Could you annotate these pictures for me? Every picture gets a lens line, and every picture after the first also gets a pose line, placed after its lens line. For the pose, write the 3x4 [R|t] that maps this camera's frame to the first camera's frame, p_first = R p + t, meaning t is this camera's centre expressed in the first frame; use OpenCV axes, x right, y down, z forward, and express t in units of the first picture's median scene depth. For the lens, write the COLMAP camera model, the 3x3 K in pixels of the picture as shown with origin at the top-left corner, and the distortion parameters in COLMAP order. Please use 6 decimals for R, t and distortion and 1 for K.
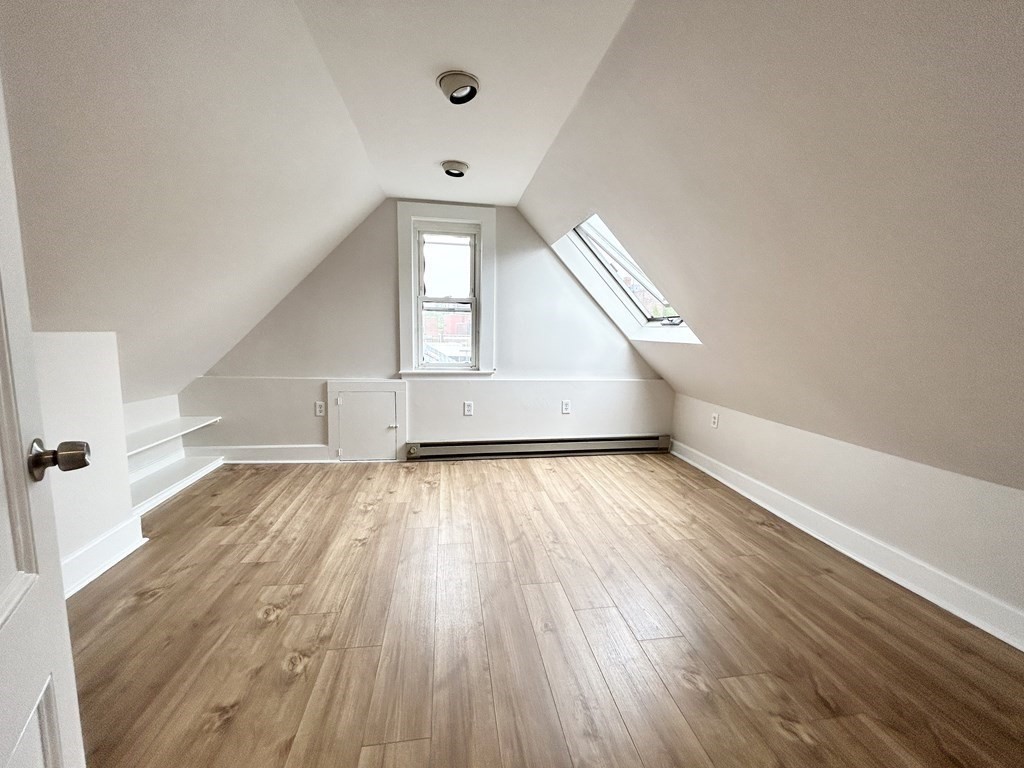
lens RADIAL K [[414.1, 0, 512.7], [0, 414.1, 382.1], [0, 0, 1]] dist [0.021045, 0.000398]
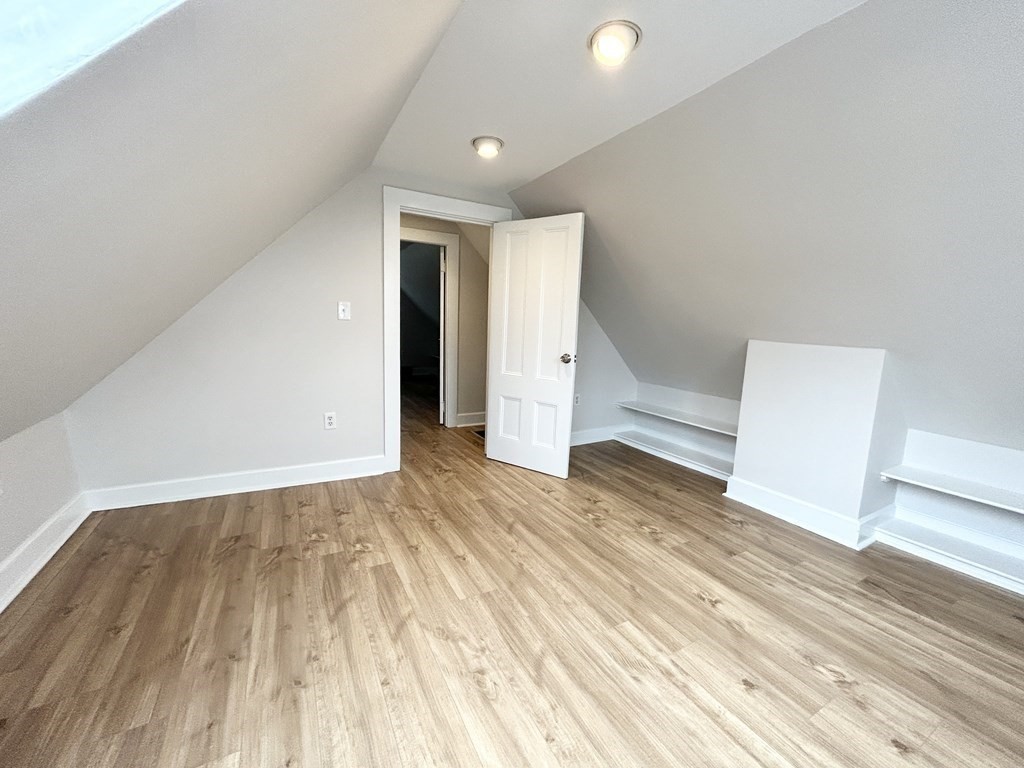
lens RADIAL K [[414.1, 0, 512.0], [0, 414.1, 384.2], [0, 0, 1]] dist [0.021045, 0.000398]
pose [[-0.938093, -0.004917, -0.346348, 0.284409], [-0.100998, 0.960333, 0.259923, -0.196165], [0.331332, 0.278813, -0.901378, 1.513256]]
